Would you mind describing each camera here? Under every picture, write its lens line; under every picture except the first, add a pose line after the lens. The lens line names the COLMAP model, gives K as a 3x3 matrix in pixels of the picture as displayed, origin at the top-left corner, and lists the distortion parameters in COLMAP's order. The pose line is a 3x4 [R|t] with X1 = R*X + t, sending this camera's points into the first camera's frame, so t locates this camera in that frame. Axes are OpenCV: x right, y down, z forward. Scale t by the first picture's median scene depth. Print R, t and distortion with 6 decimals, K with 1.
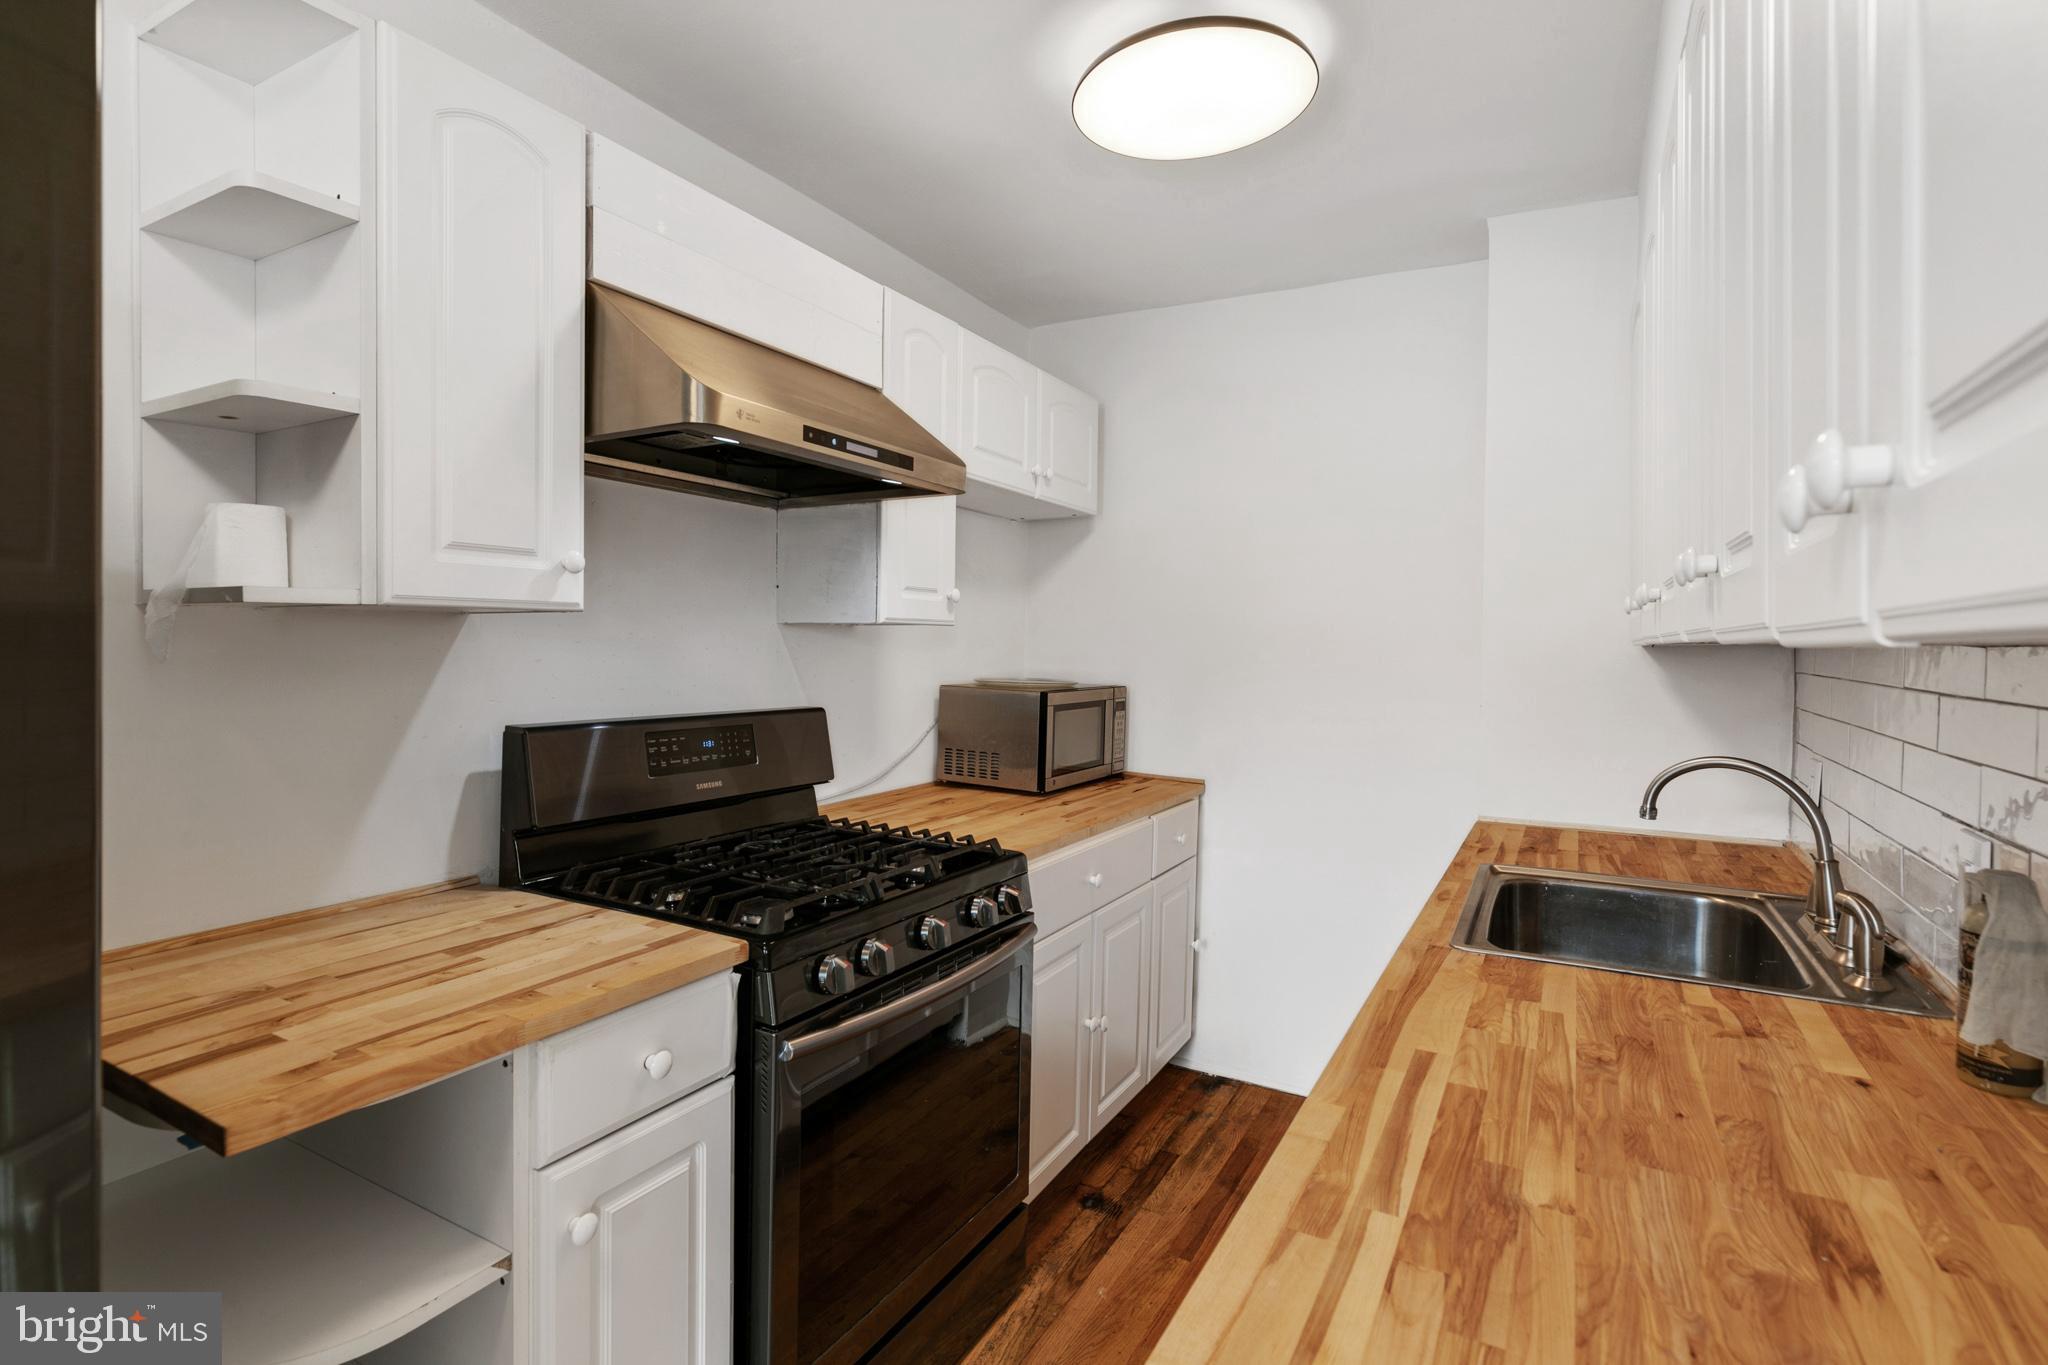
lens RADIAL K [[976.1, 0, 1016.8], [0, 976.1, 651.7], [0, 0, 1]] dist [-0.000926, -0.000275]
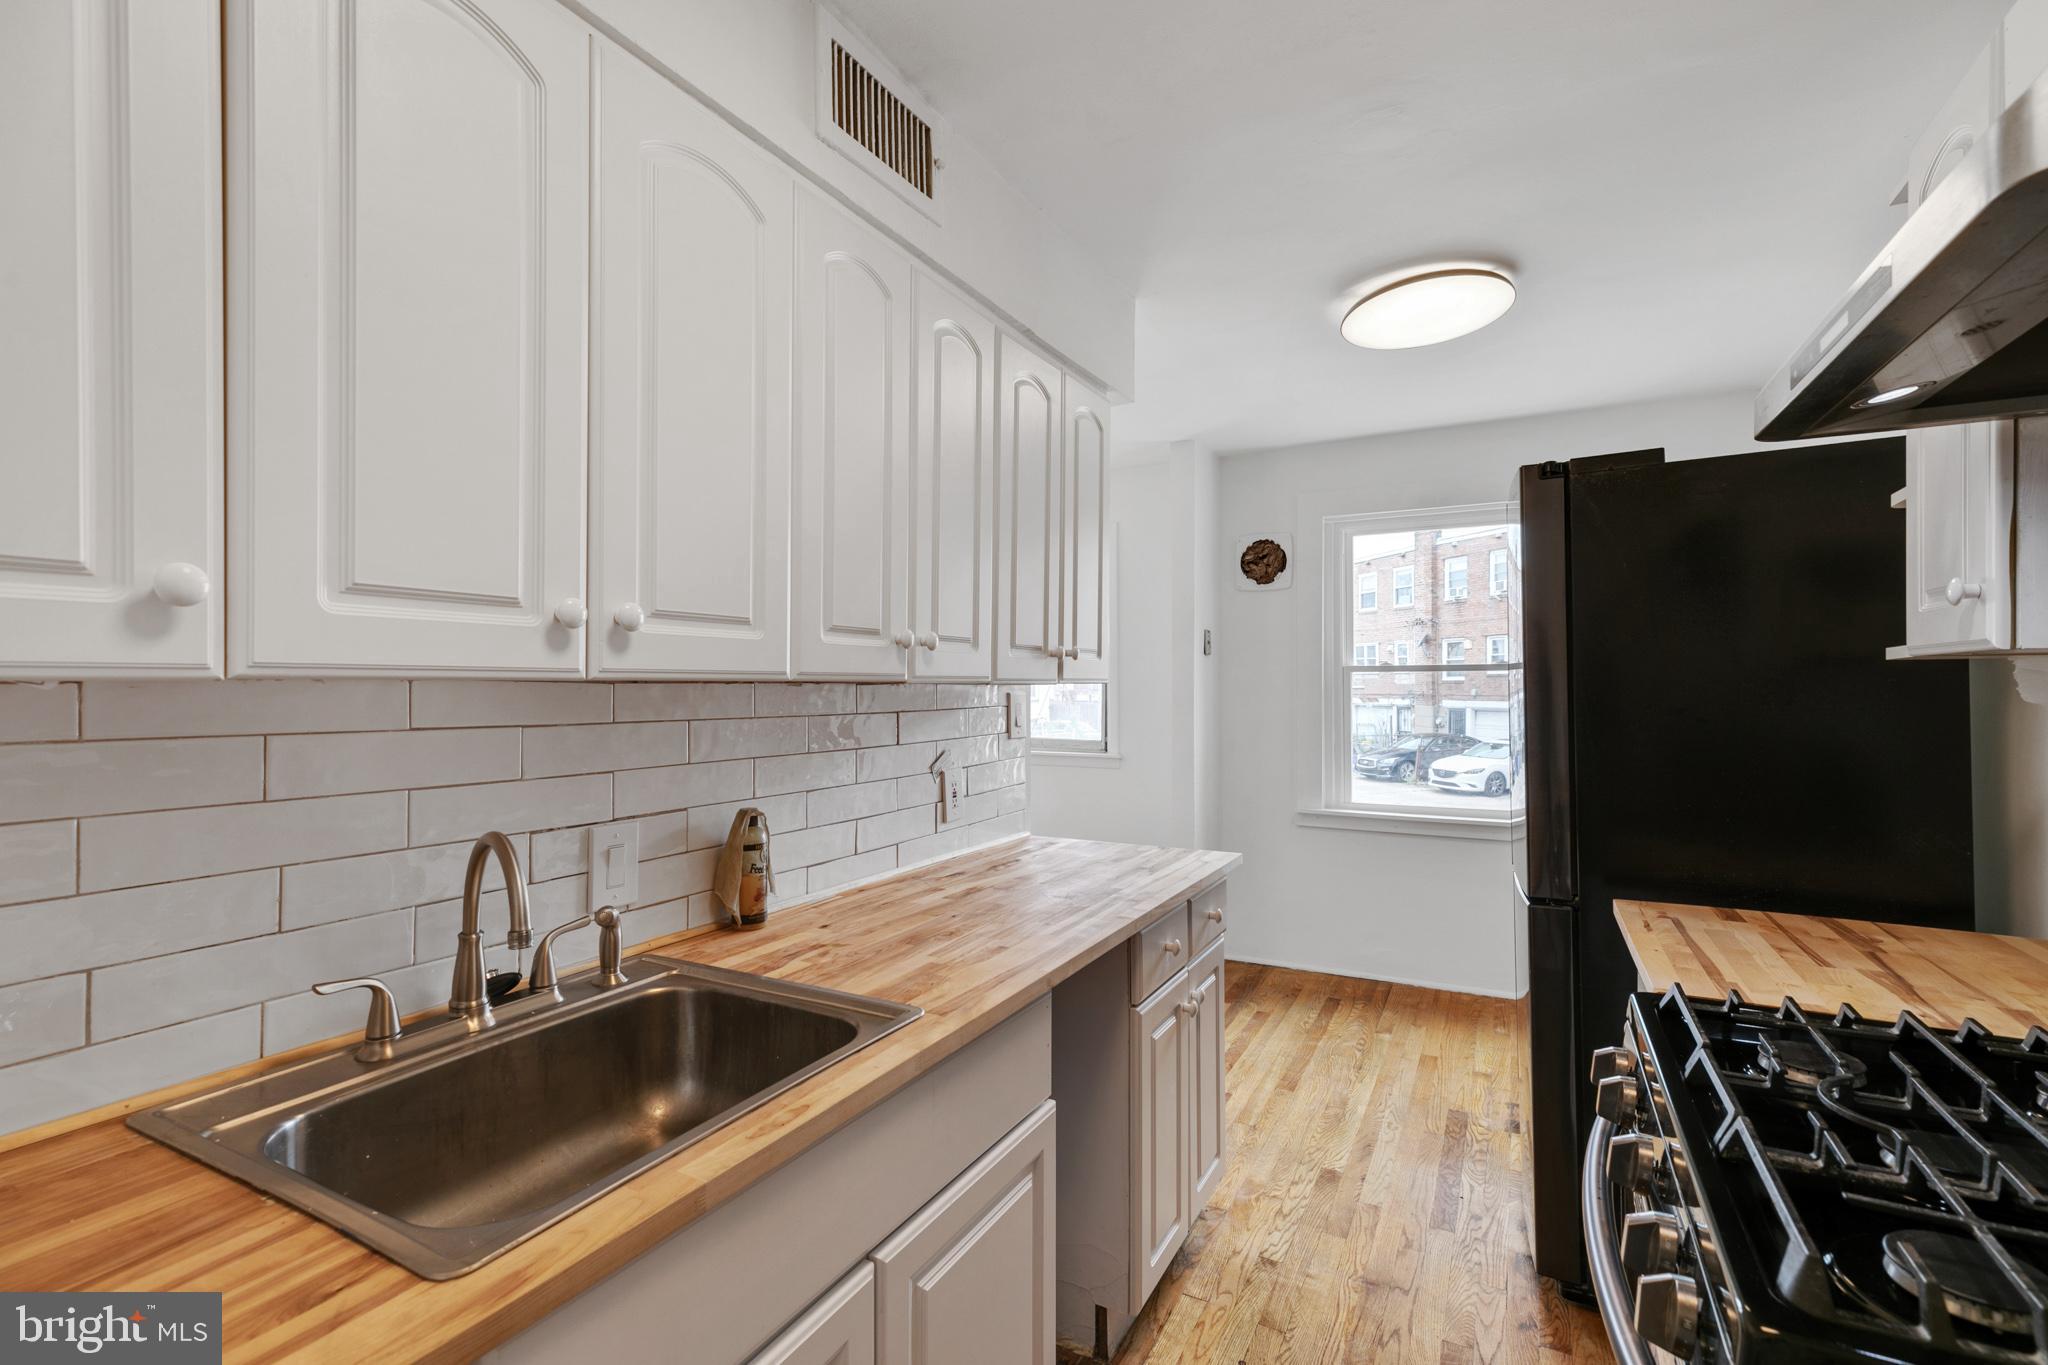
lens RADIAL K [[928.2, 0, 1028.5], [0, 928.2, 690.8], [0, 0, 1]] dist [0.008490, 0.000694]
pose [[-0.999516, -0.006926, -0.030339, 0.255357], [-0.007429, 0.999836, 0.016491, -0.010754], [0.030220, 0.016708, -0.999404, 1.271807]]
